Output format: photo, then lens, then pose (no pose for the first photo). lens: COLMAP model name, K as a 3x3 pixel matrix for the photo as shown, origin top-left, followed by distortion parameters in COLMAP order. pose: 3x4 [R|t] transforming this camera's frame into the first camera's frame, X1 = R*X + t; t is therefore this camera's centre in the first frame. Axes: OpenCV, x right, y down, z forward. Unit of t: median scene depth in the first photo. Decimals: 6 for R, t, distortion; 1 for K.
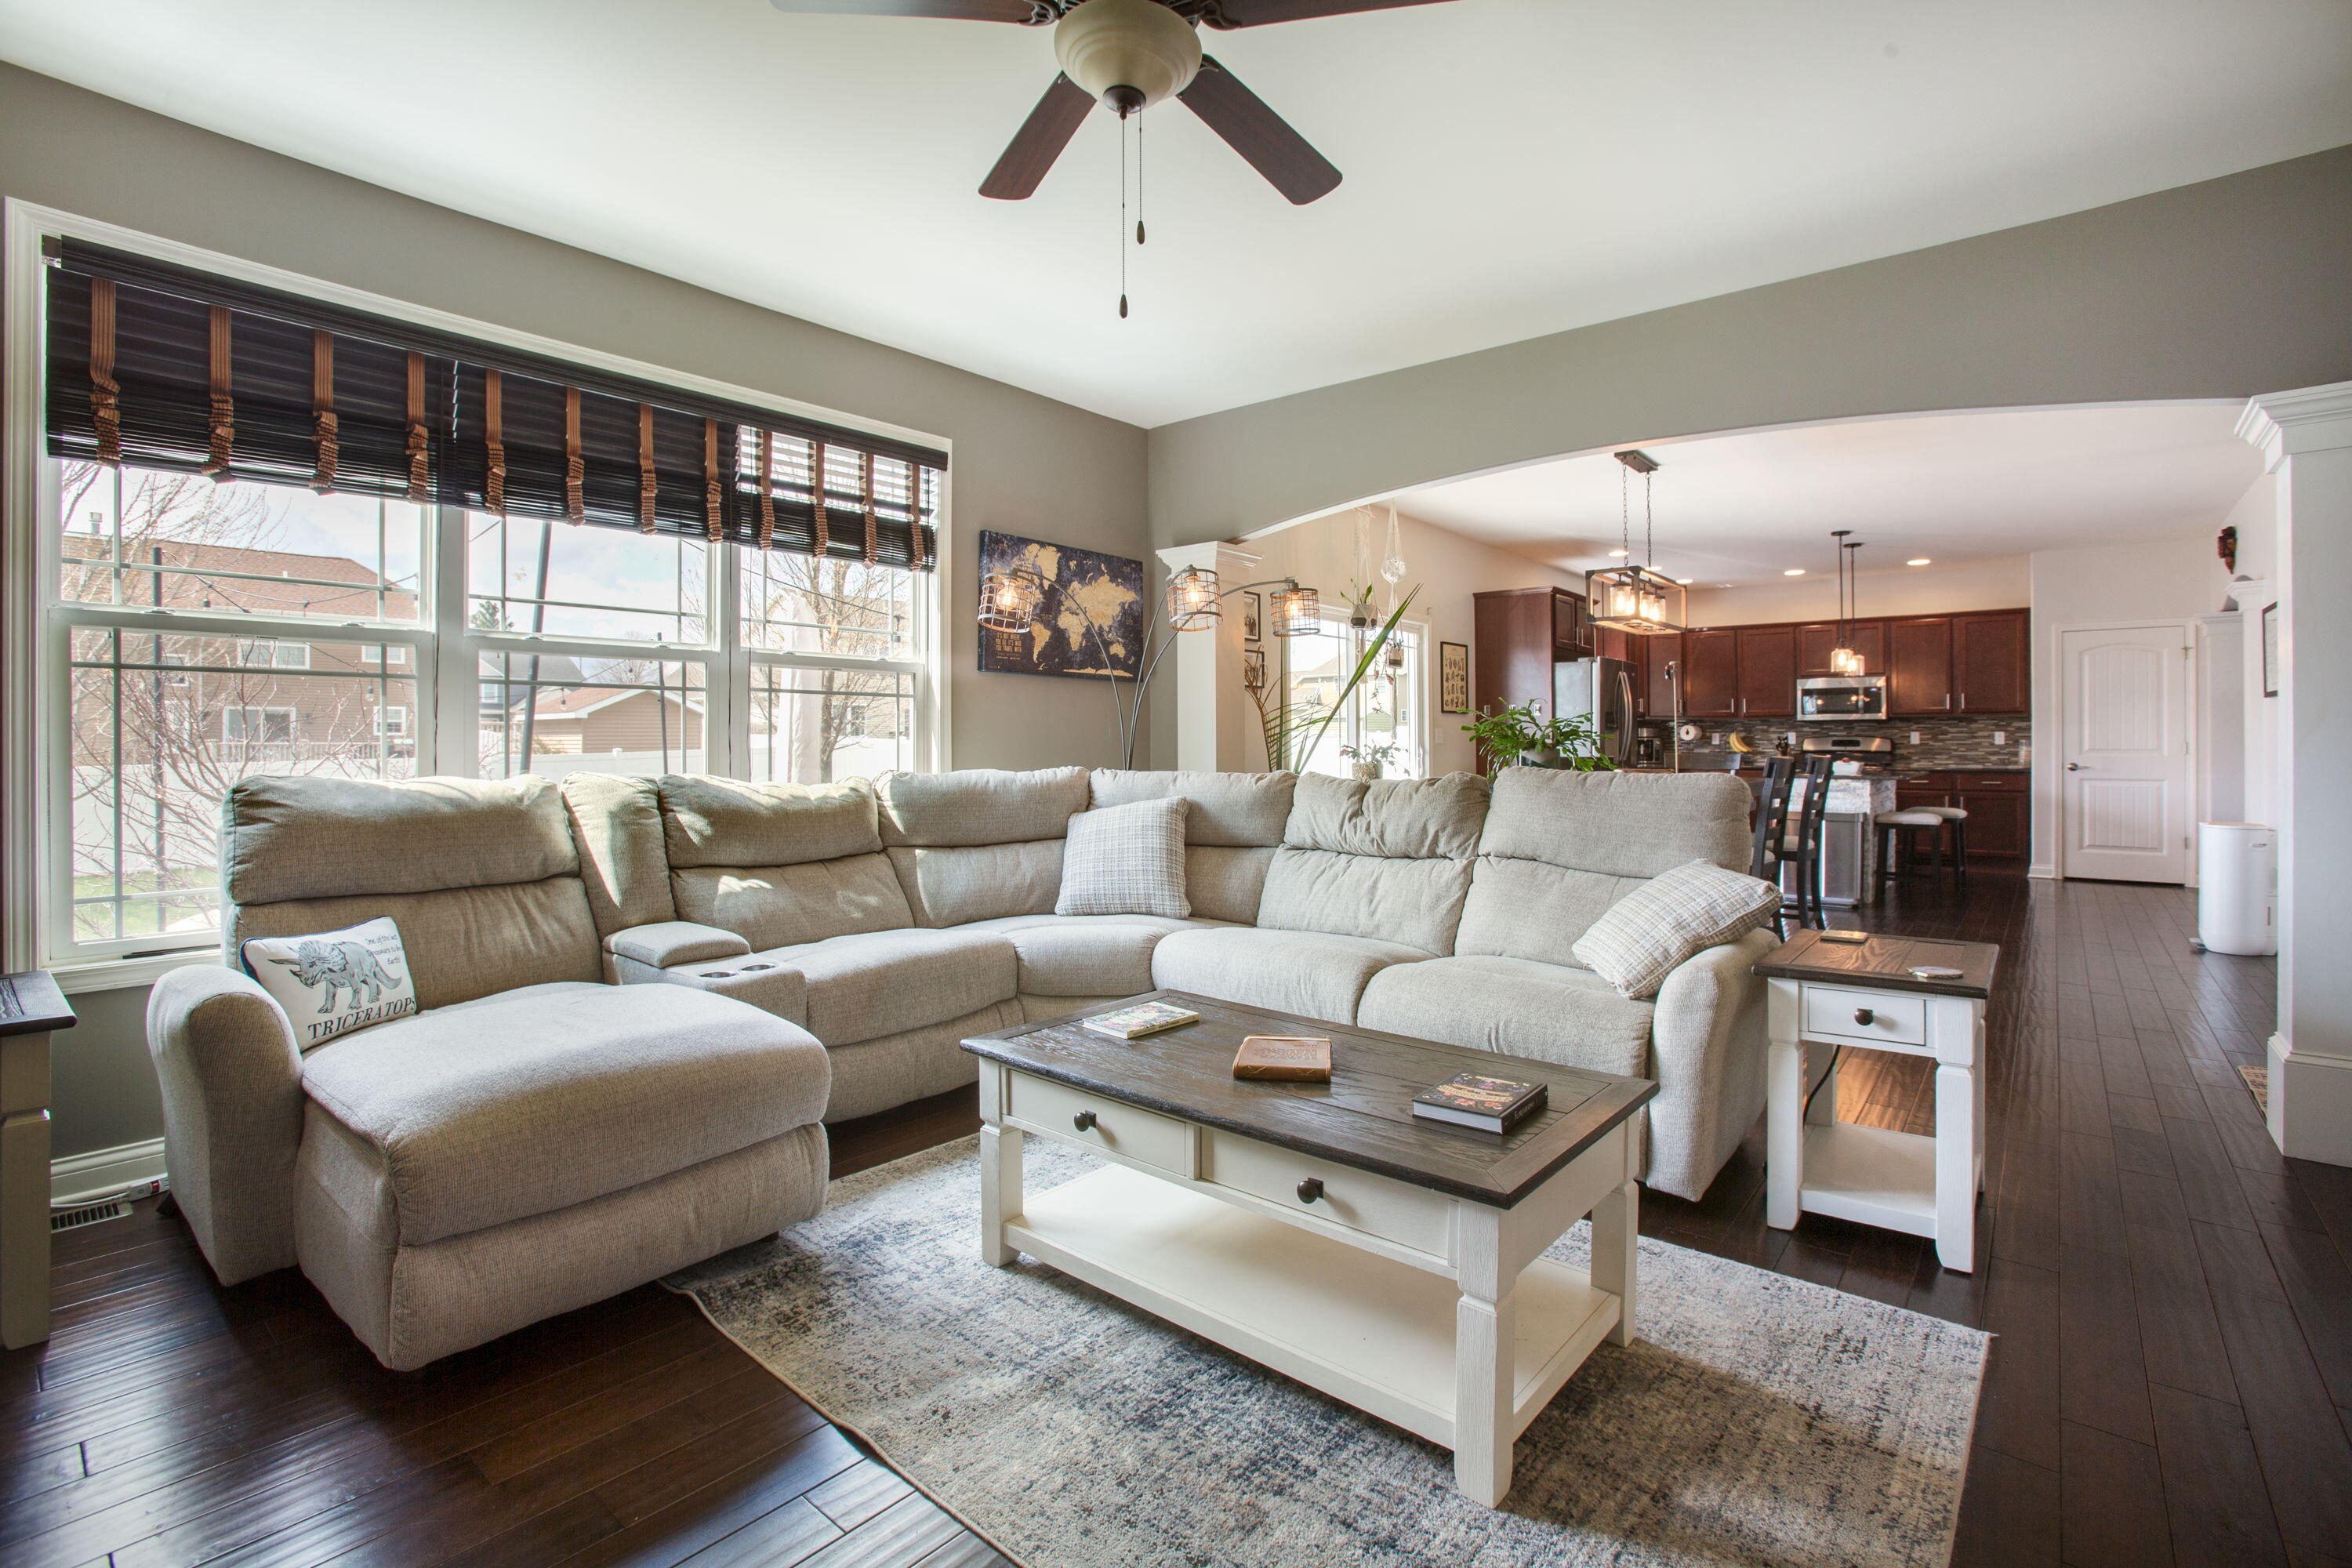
lens RADIAL K [[1083.2, 0, 1167.4], [0, 1083.2, 742.3], [0, 0, 1]] dist [-0.061624, 0.024372]
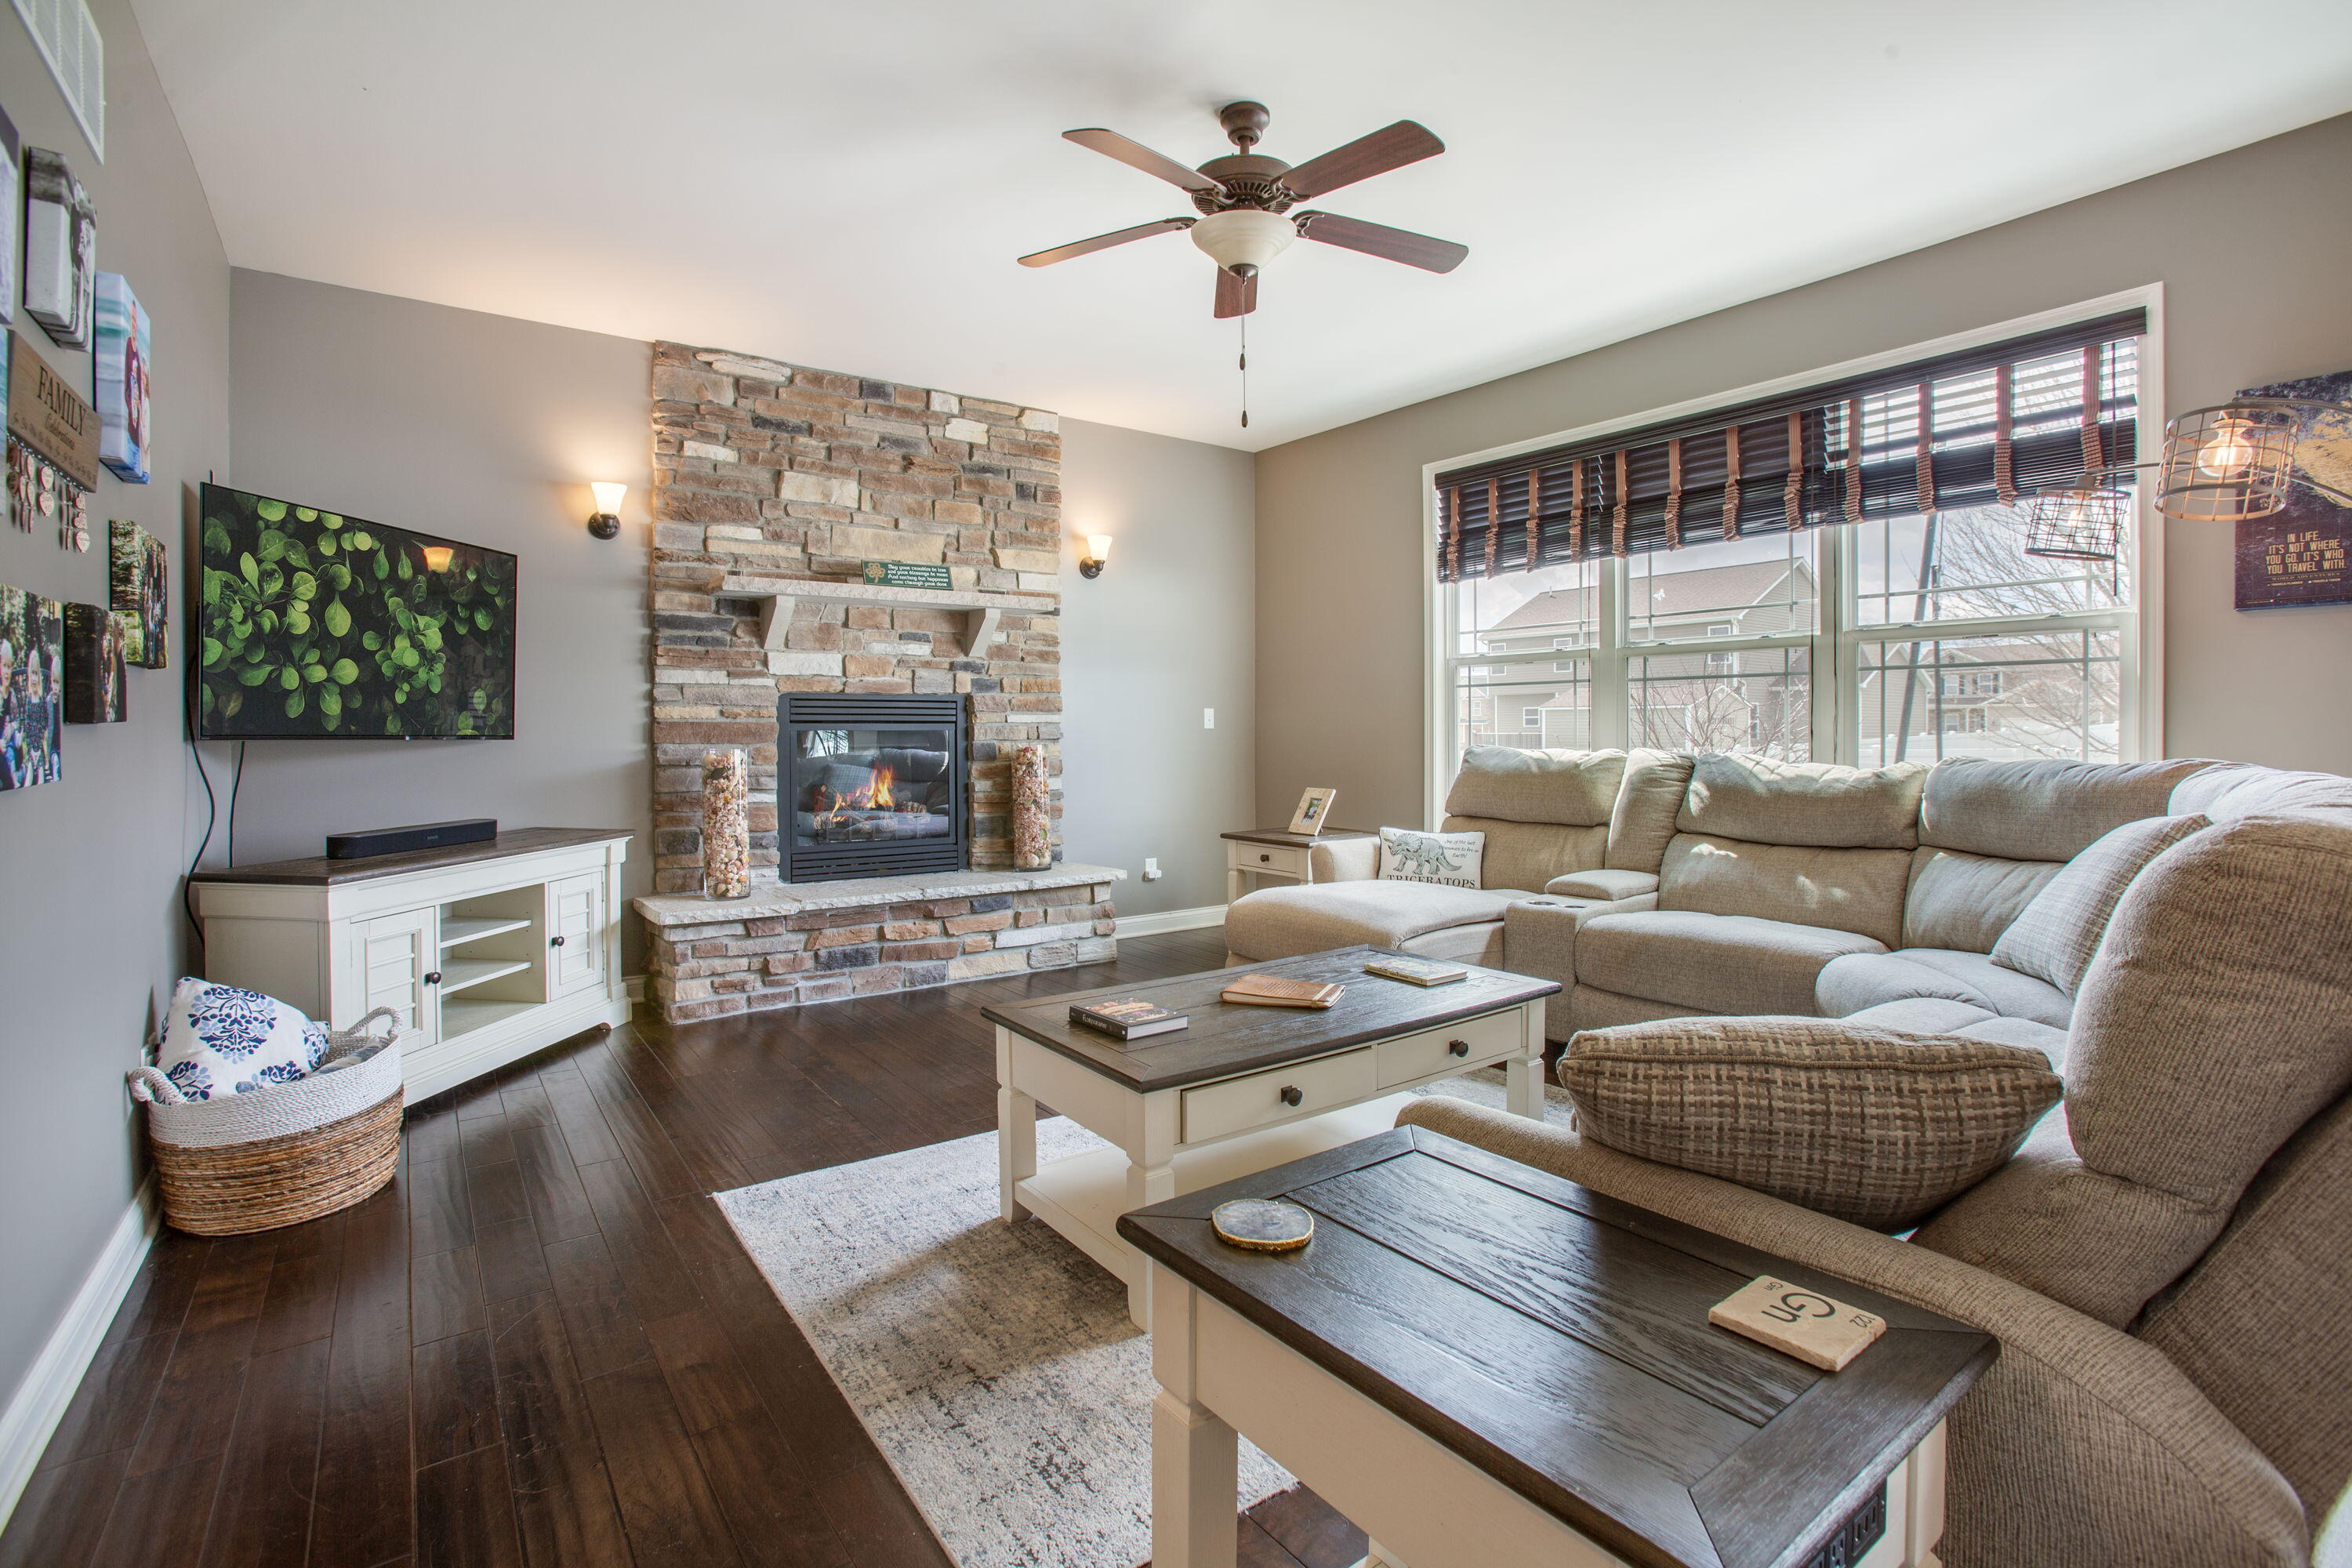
lens RADIAL K [[1083.2, 0, 1167.4], [0, 1083.2, 742.3], [0, 0, 1]] dist [-0.061624, 0.024372]
pose [[-0.232936, 0.011834, -0.972420, 1.293998], [0.000751, 0.999928, 0.011989, 0.008878], [0.972492, 0.002062, -0.232928, 1.165844]]
